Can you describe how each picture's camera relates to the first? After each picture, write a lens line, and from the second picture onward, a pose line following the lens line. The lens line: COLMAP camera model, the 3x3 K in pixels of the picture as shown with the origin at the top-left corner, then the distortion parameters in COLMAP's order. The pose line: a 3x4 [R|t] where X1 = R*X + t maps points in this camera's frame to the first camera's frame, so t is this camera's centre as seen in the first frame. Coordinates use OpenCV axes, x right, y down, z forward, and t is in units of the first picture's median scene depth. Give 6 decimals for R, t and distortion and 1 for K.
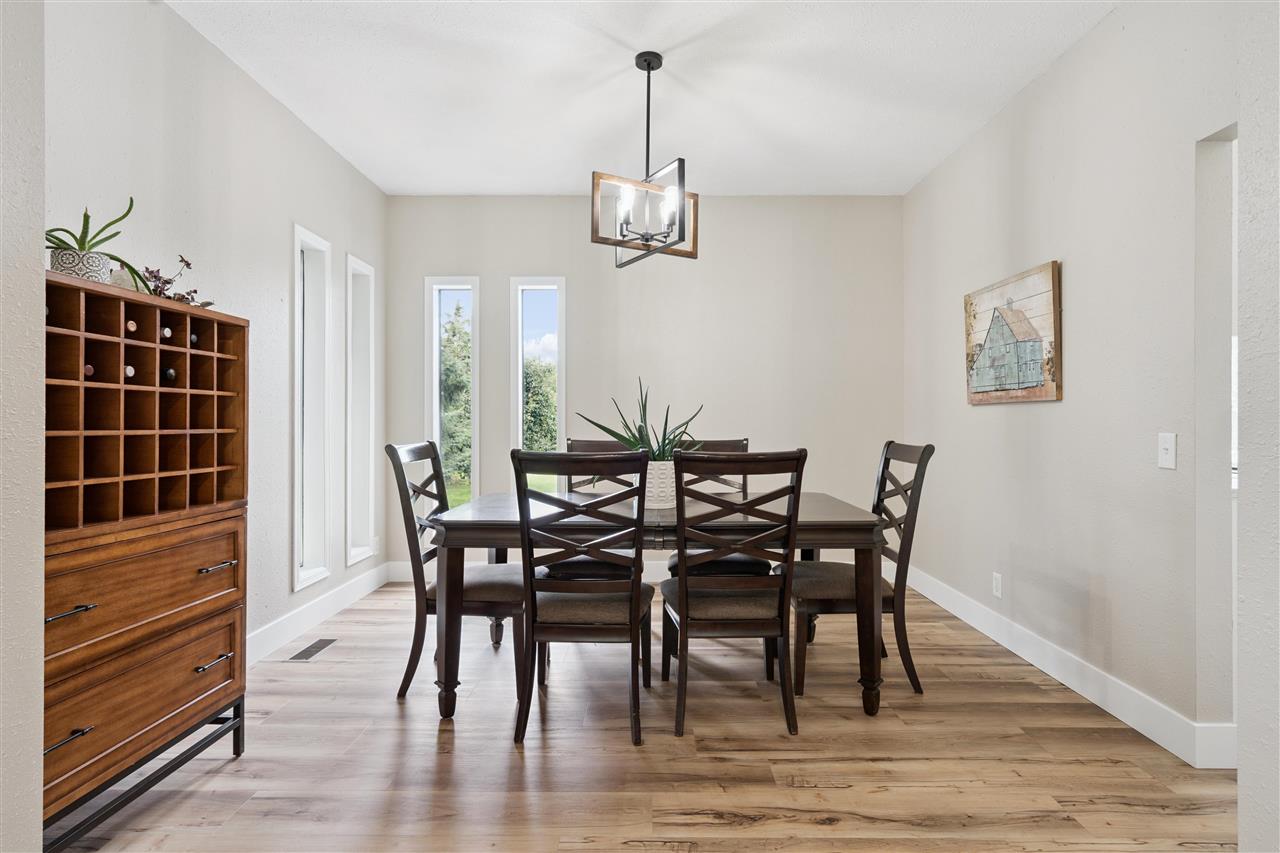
lens RADIAL K [[664.2, 0, 651.0], [0, 664.2, 423.9], [0, 0, 1]] dist [0.014296, -0.000488]
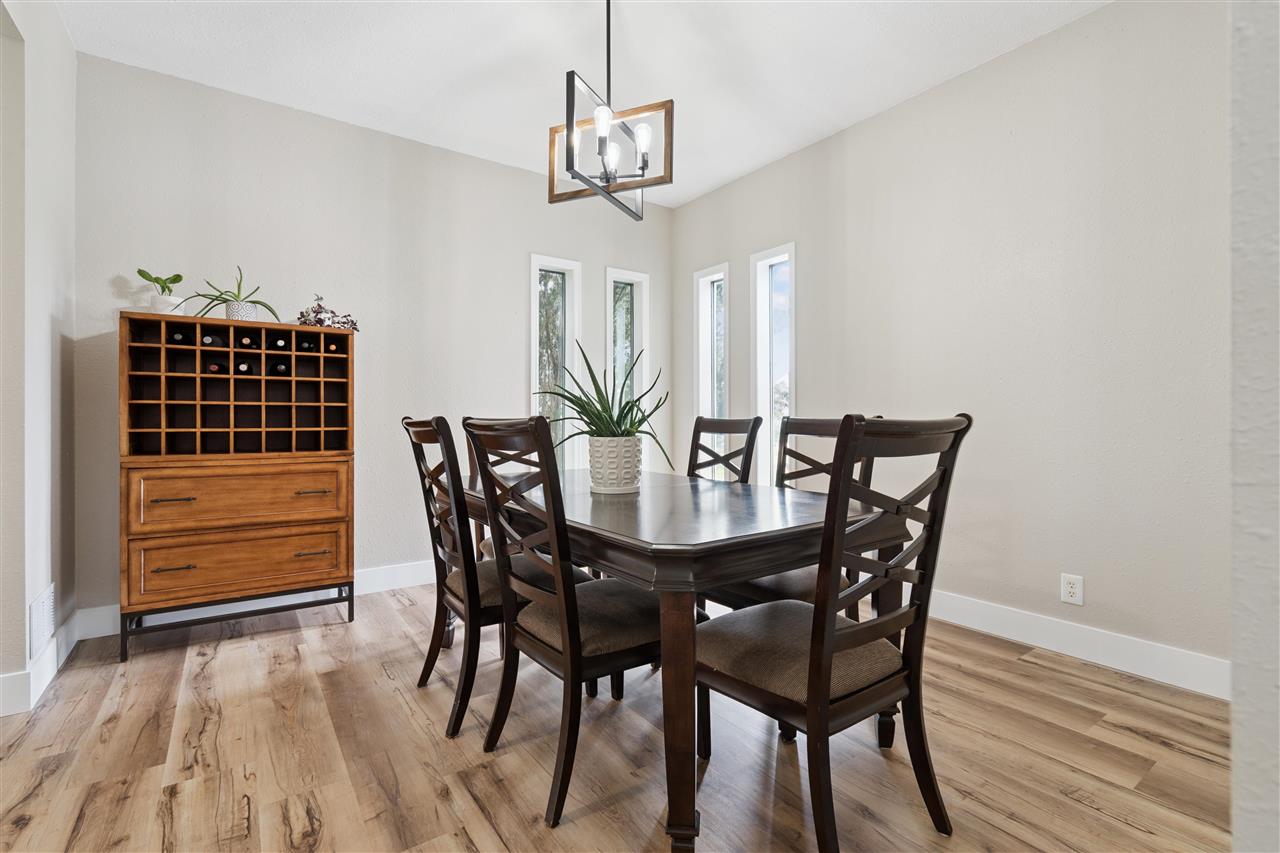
lens RADIAL K [[580.3, 0, 642.7], [0, 580.3, 421.6], [0, 0, 1]] dist [0.001871, 0.000483]
pose [[0.584421, 0.004734, -0.811437, 0.843908], [-0.001201, 0.999987, 0.004969, 0.042619], [0.811450, -0.001930, 0.584419, 0.798464]]
